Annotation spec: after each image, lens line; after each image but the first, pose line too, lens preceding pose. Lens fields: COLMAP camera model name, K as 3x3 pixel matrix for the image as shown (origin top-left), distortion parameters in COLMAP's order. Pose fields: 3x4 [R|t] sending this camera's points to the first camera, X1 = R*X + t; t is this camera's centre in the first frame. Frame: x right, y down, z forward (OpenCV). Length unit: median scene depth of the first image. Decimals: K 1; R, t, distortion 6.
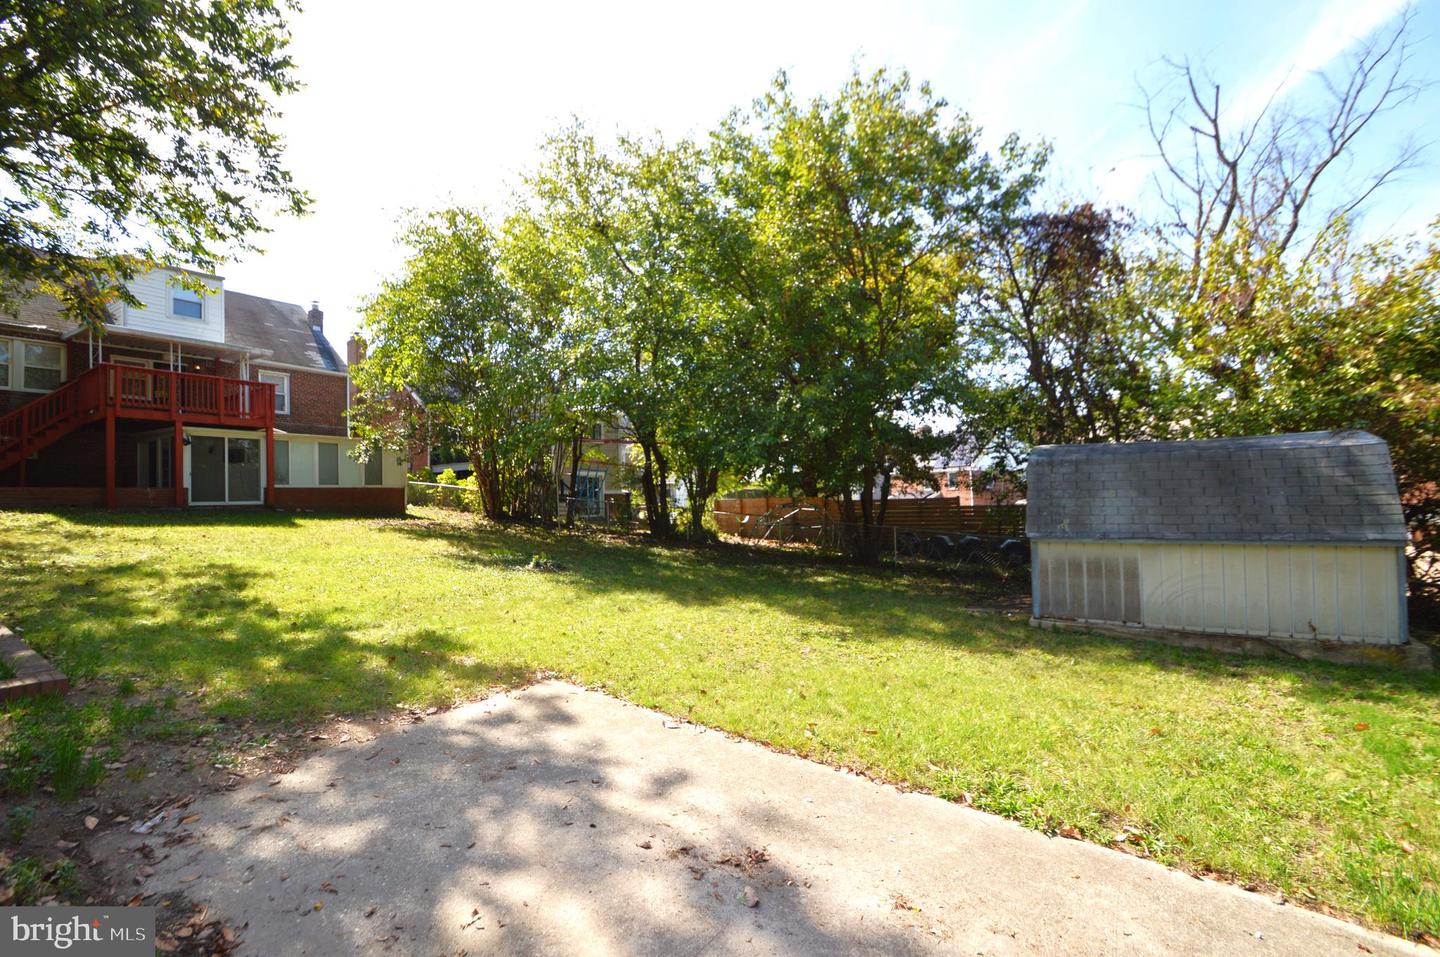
lens RADIAL K [[644.3, 0, 720.0], [0, 644.3, 478.5], [0, 0, 1]] dist [-0.001289, -0.010516]
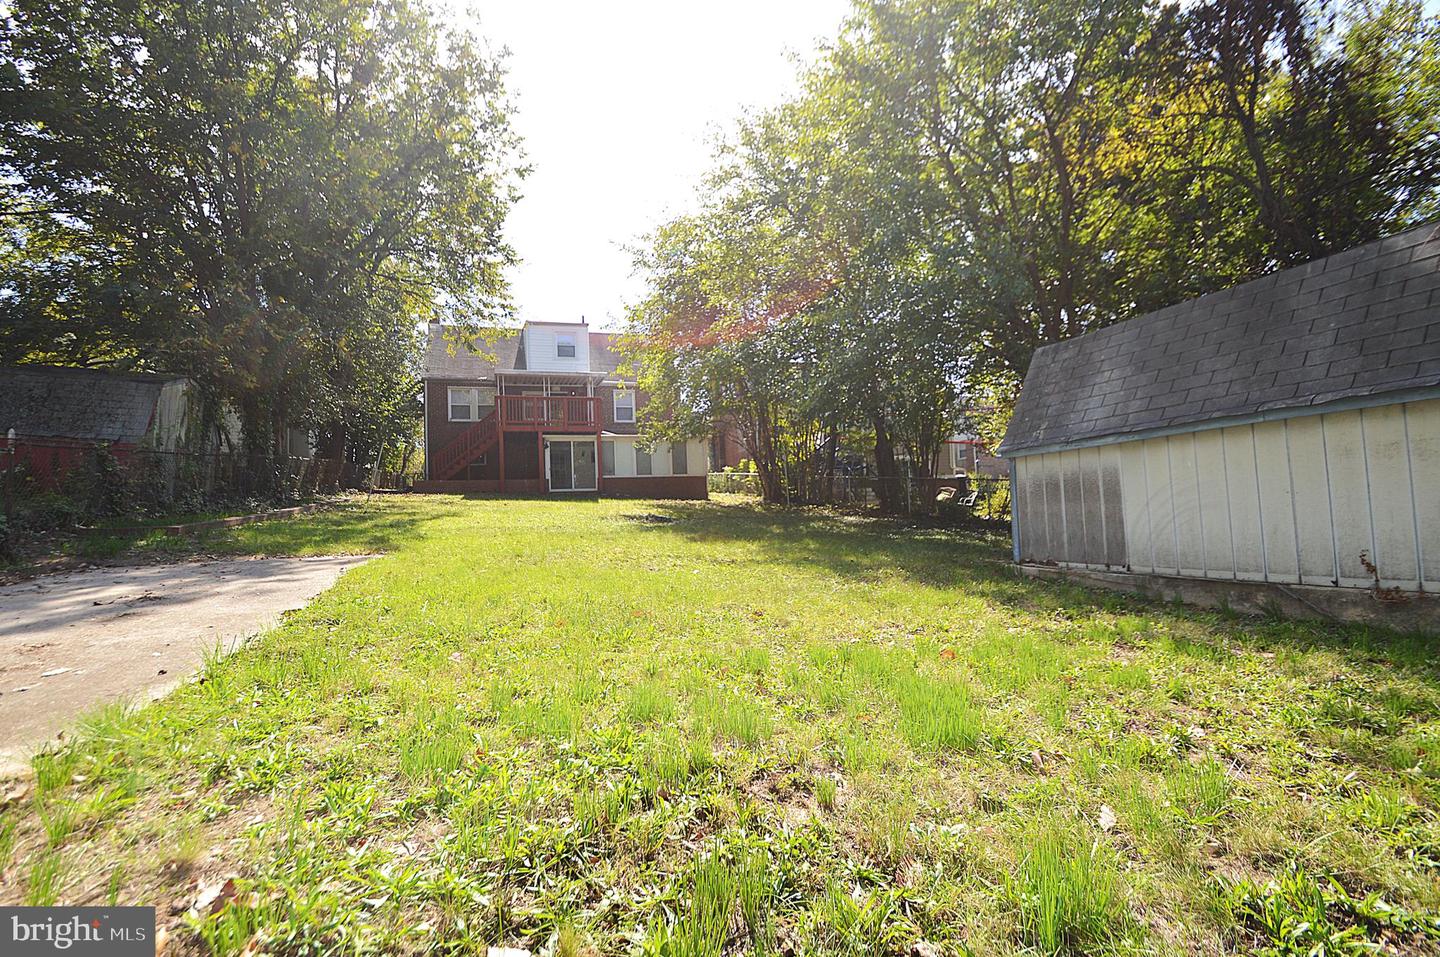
lens RADIAL K [[681.1, 0, 720.0], [0, 681.1, 478.5], [0, 0, 1]] dist [-0.000576, -0.013278]
pose [[0.772039, -0.049198, -0.633668, 0.353855], [0.041803, 0.998771, -0.026614, 0.062494], [0.634199, -0.005942, 0.773147, 0.093479]]
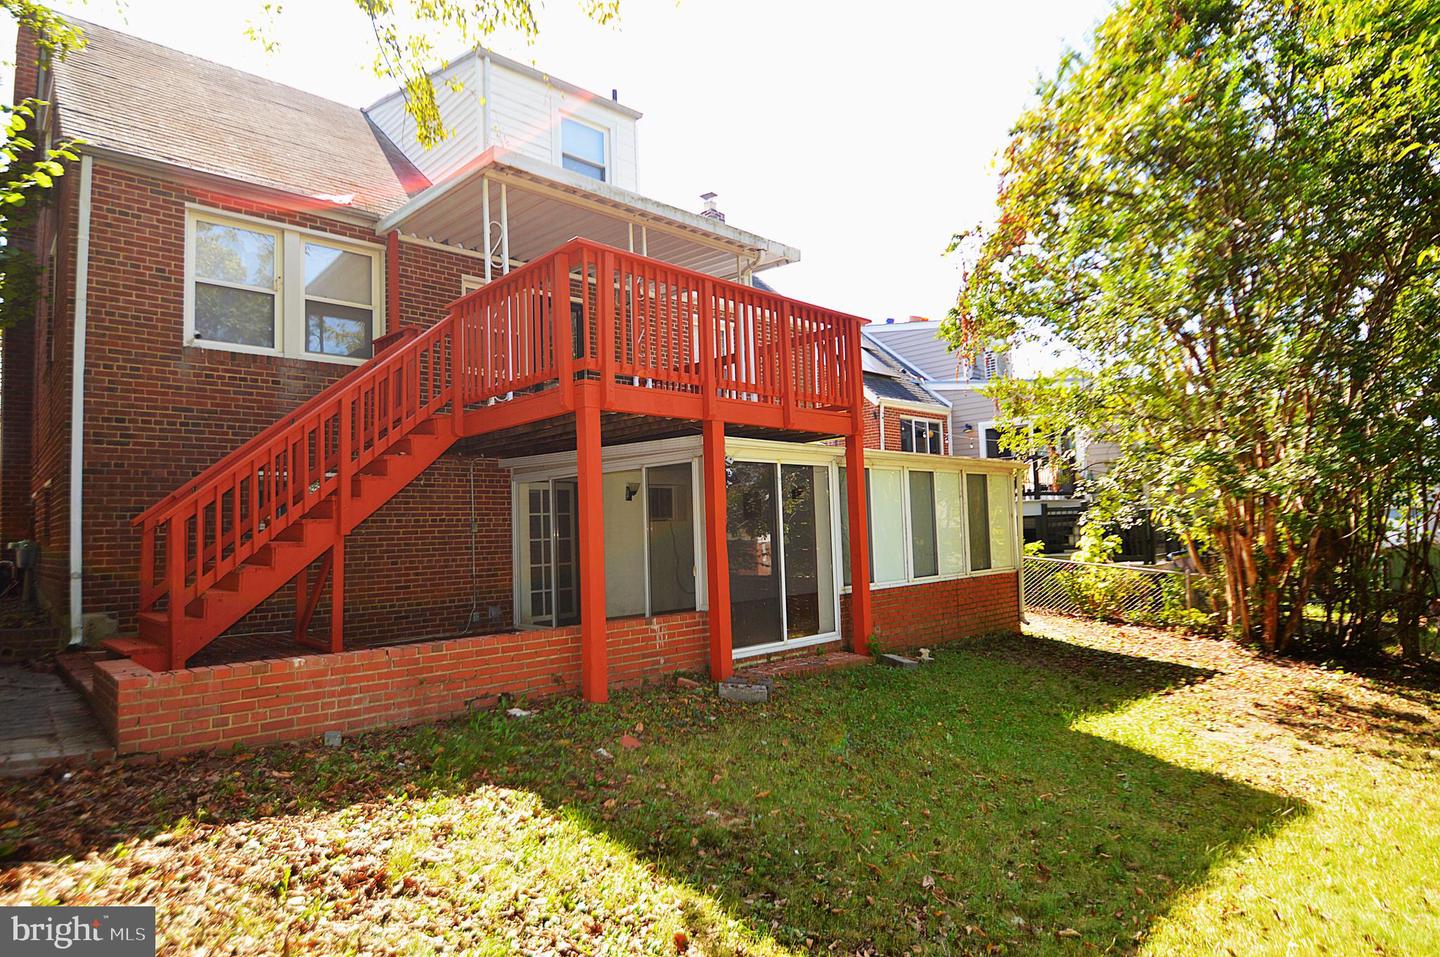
lens RADIAL K [[808.4, 0, 699.2], [0, 808.4, 475.9], [0, 0, 1]] dist [0.043919, -0.053685]
pose [[0.969755, -0.020049, -0.243254, -0.681029], [0.012425, 0.999384, -0.032835, -0.041585], [0.243762, 0.028820, 0.969407, 0.523258]]
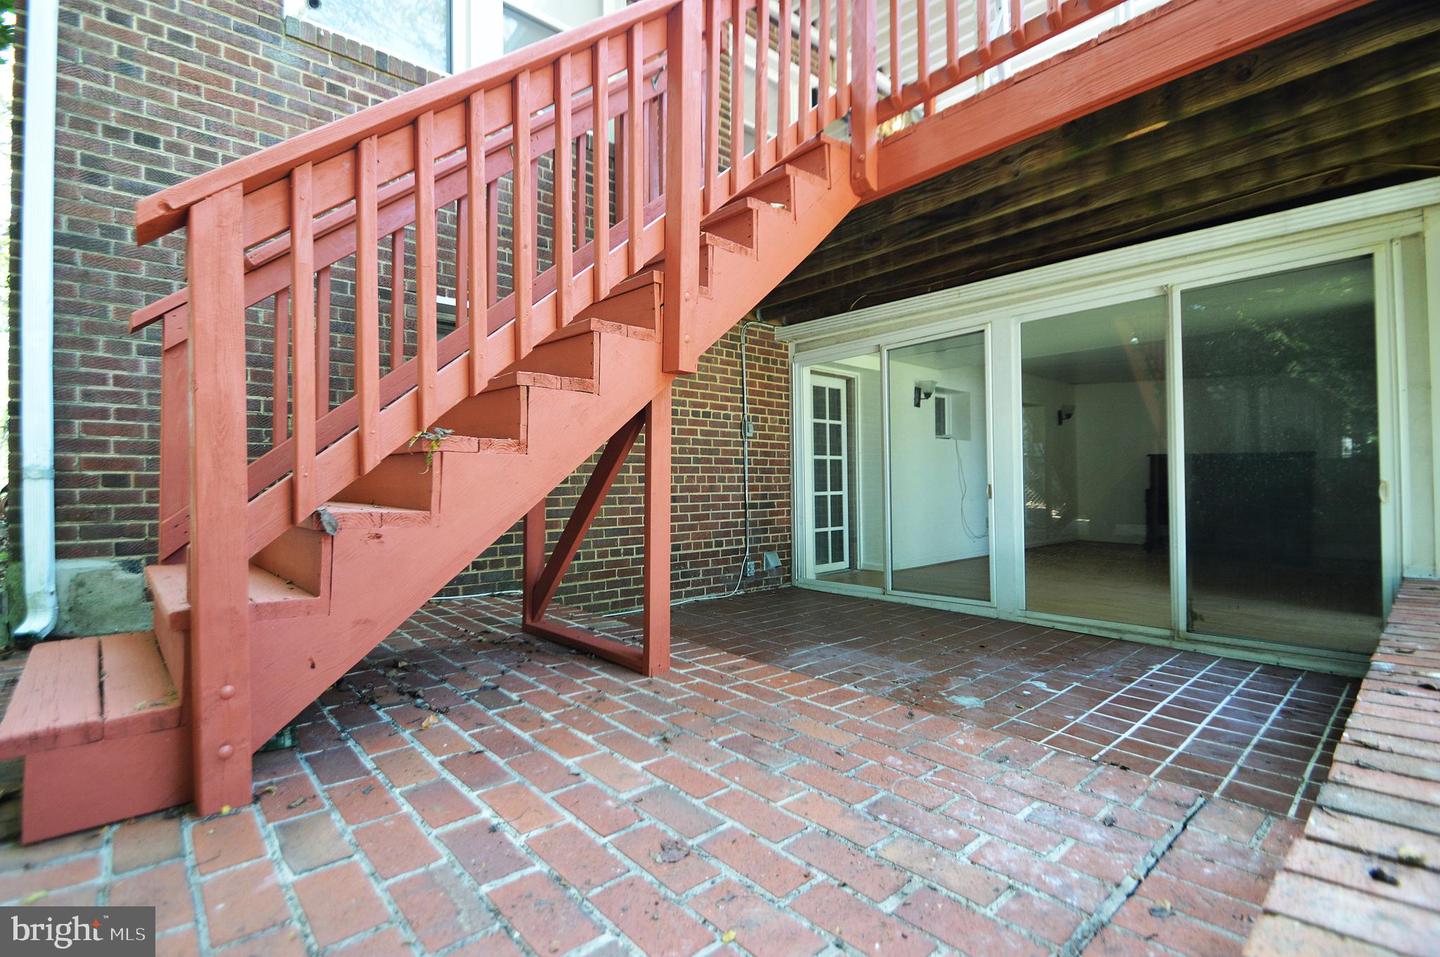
lens RADIAL K [[644.3, 0, 720.0], [0, 644.3, 478.5], [0, 0, 1]] dist [-0.001289, -0.010516]
pose [[0.967219, 0.007540, -0.253830, -0.897143], [-0.001993, 0.999754, 0.022103, -0.012379], [0.253934, -0.020873, 0.966996, 0.739607]]
